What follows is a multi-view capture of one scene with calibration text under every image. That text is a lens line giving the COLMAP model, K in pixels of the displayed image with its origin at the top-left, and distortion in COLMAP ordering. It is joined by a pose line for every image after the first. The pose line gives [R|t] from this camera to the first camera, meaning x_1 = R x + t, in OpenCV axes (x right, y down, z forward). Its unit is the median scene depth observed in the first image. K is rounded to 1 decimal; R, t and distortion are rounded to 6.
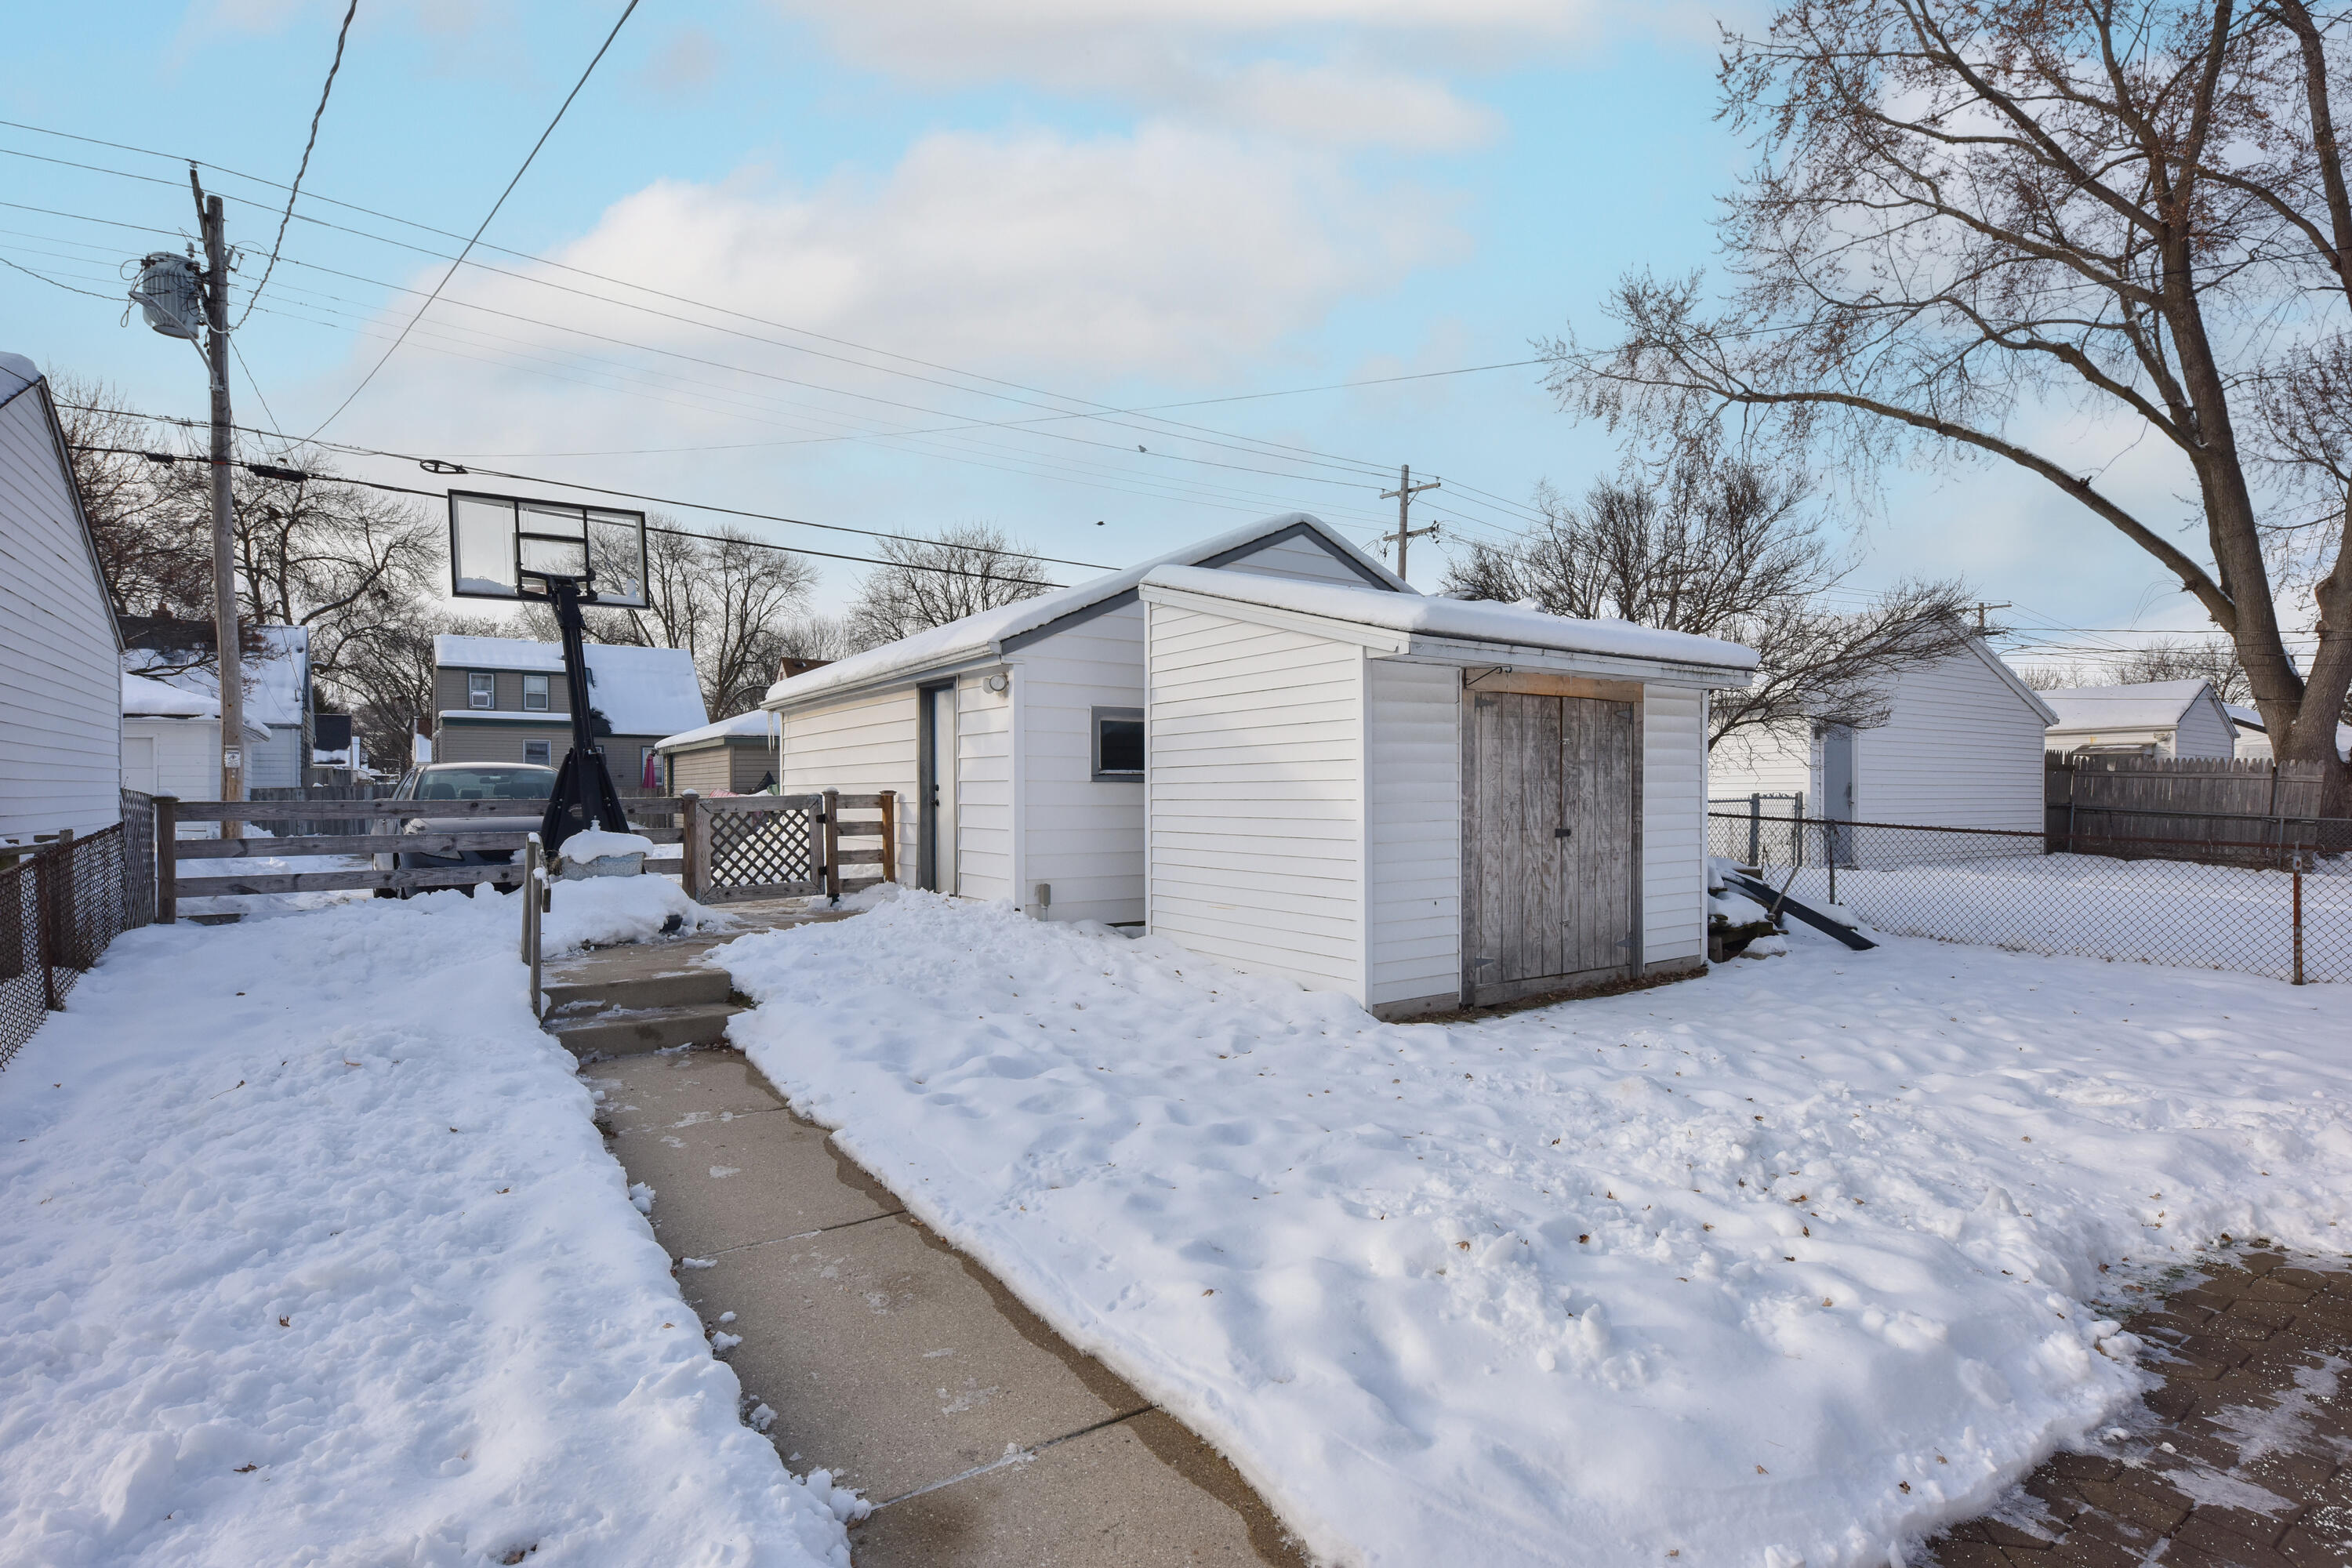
lens RADIAL K [[1131.9, 0, 1174.8], [0, 1131.9, 795.2], [0, 0, 1]] dist [0.006487, -0.000293]
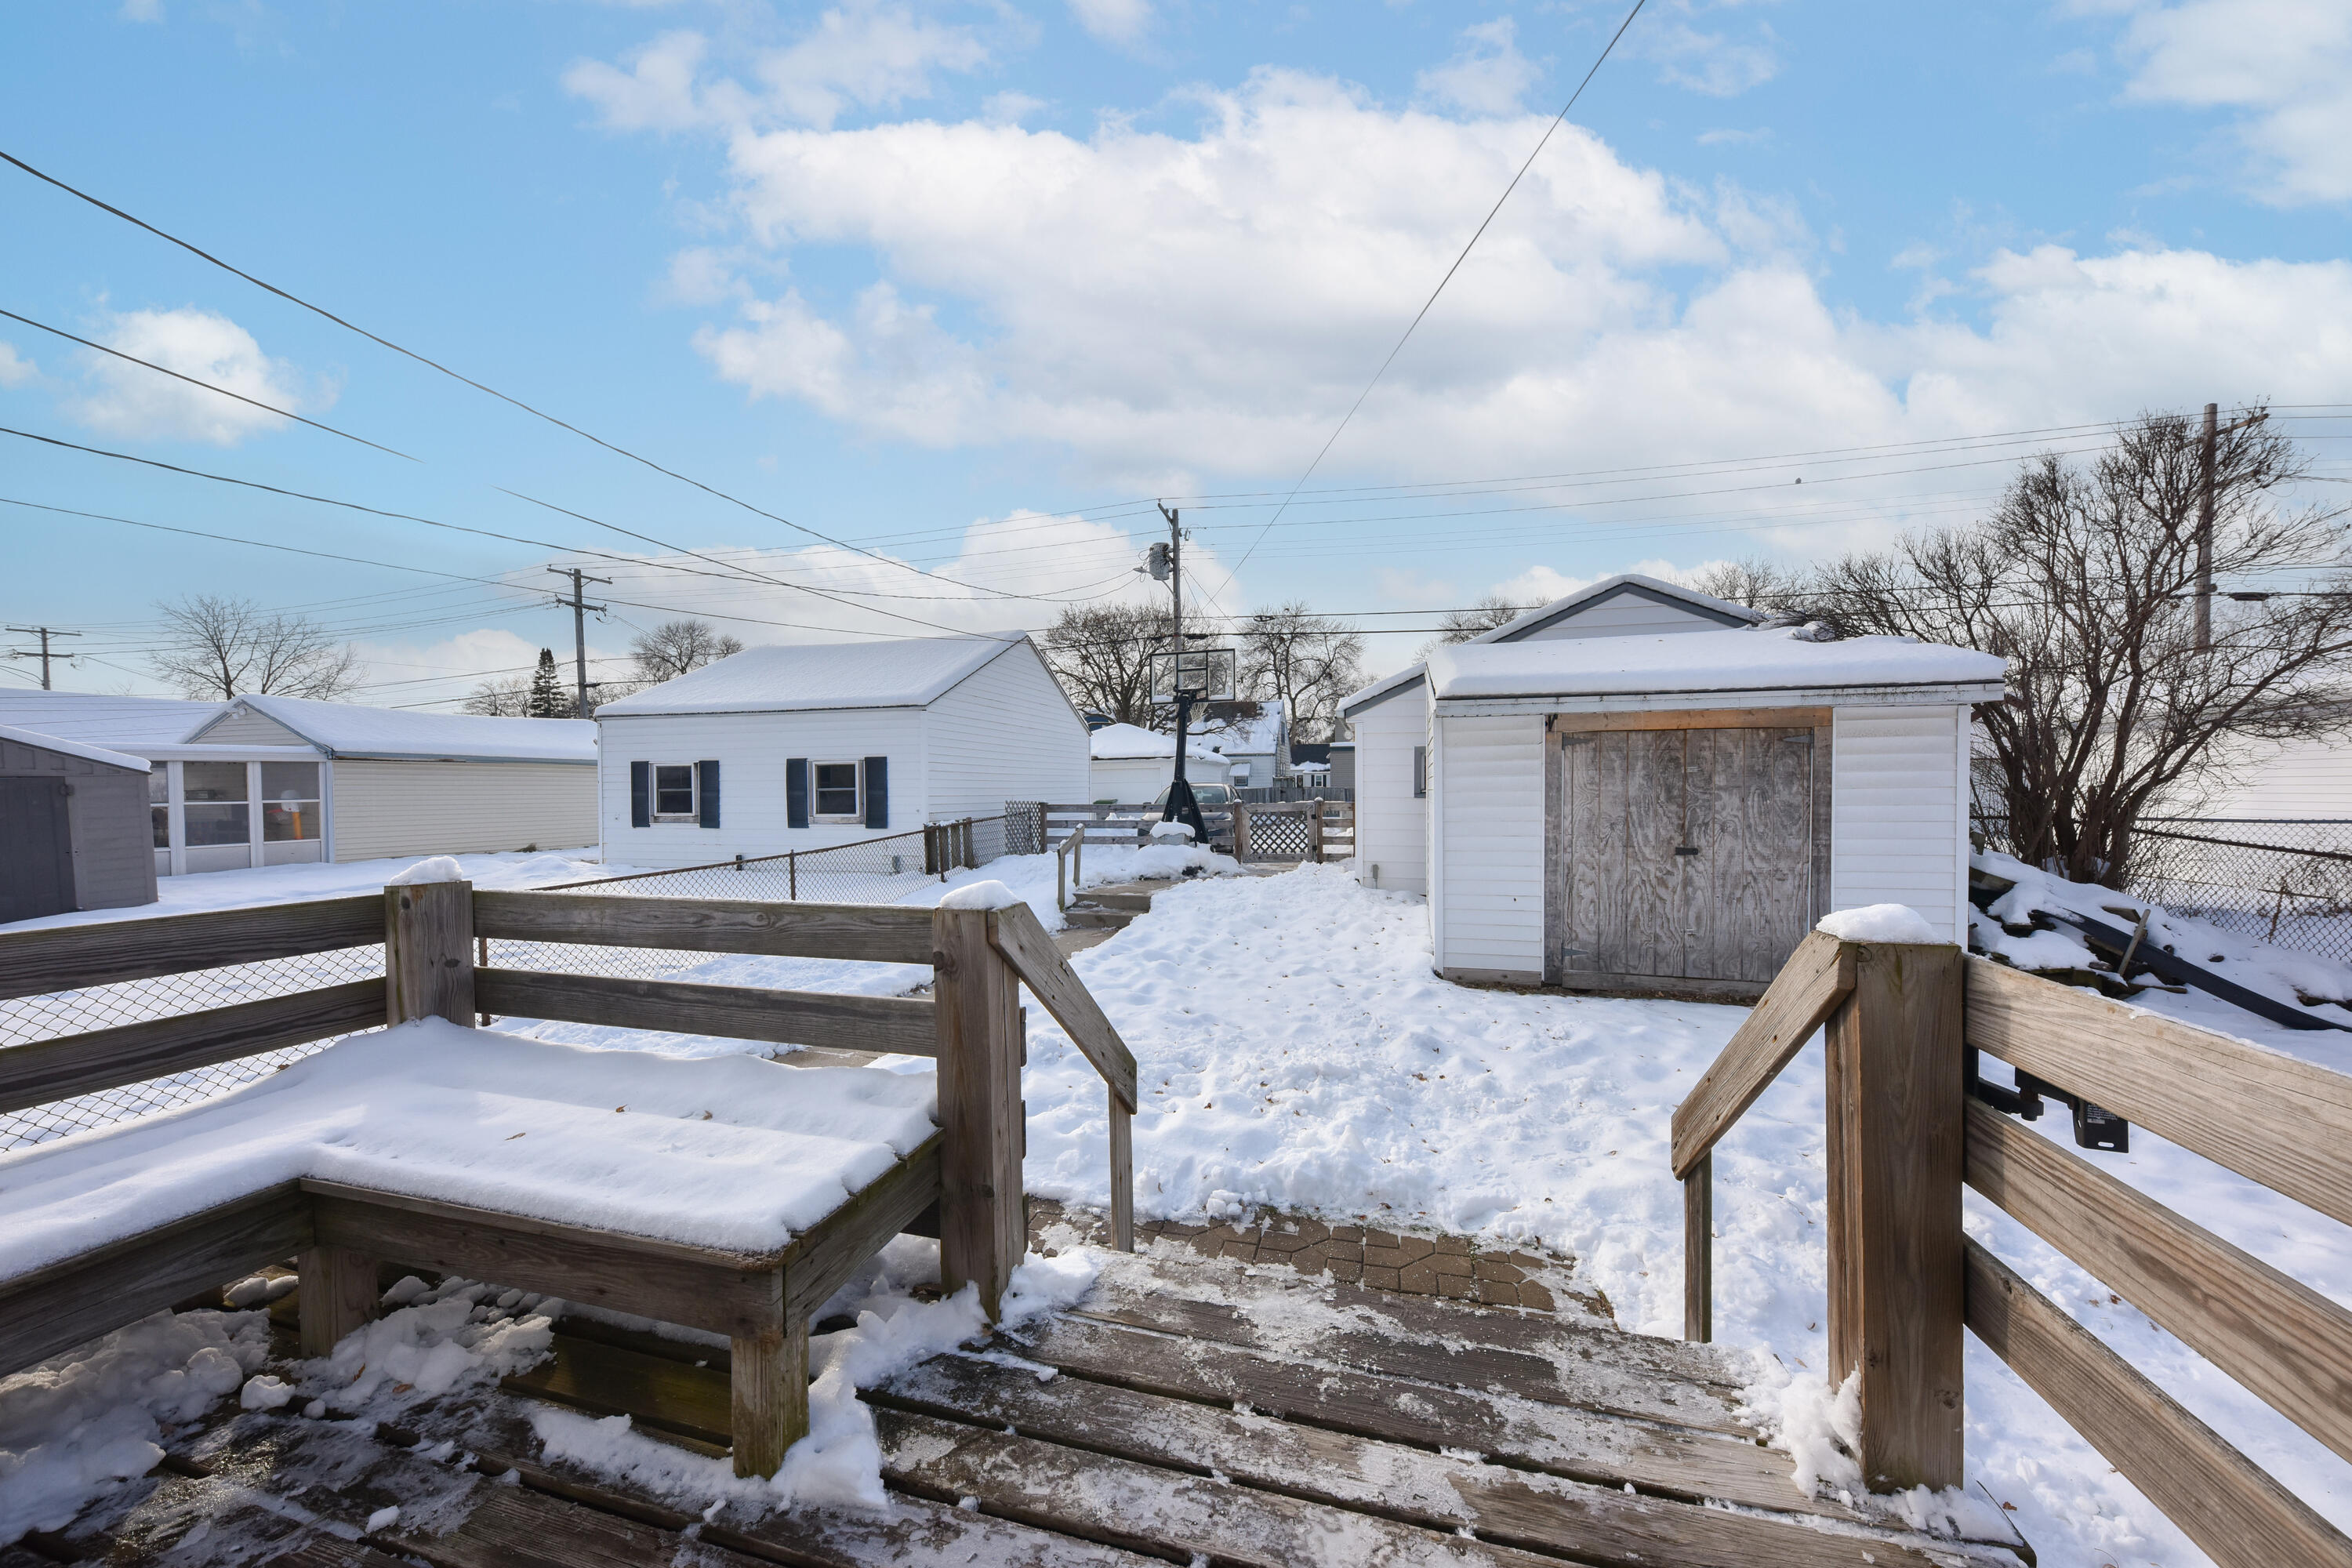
lens RADIAL K [[816.8, 0, 1182.8], [0, 816.8, 787.9], [0, 0, 1]] dist [0.001298, -0.000238]
pose [[0.638106, -0.000192, -0.769949, 0.658400], [0.002669, 0.999995, 0.001963, -0.032792], [0.769944, -0.003308, 0.638103, 0.103976]]
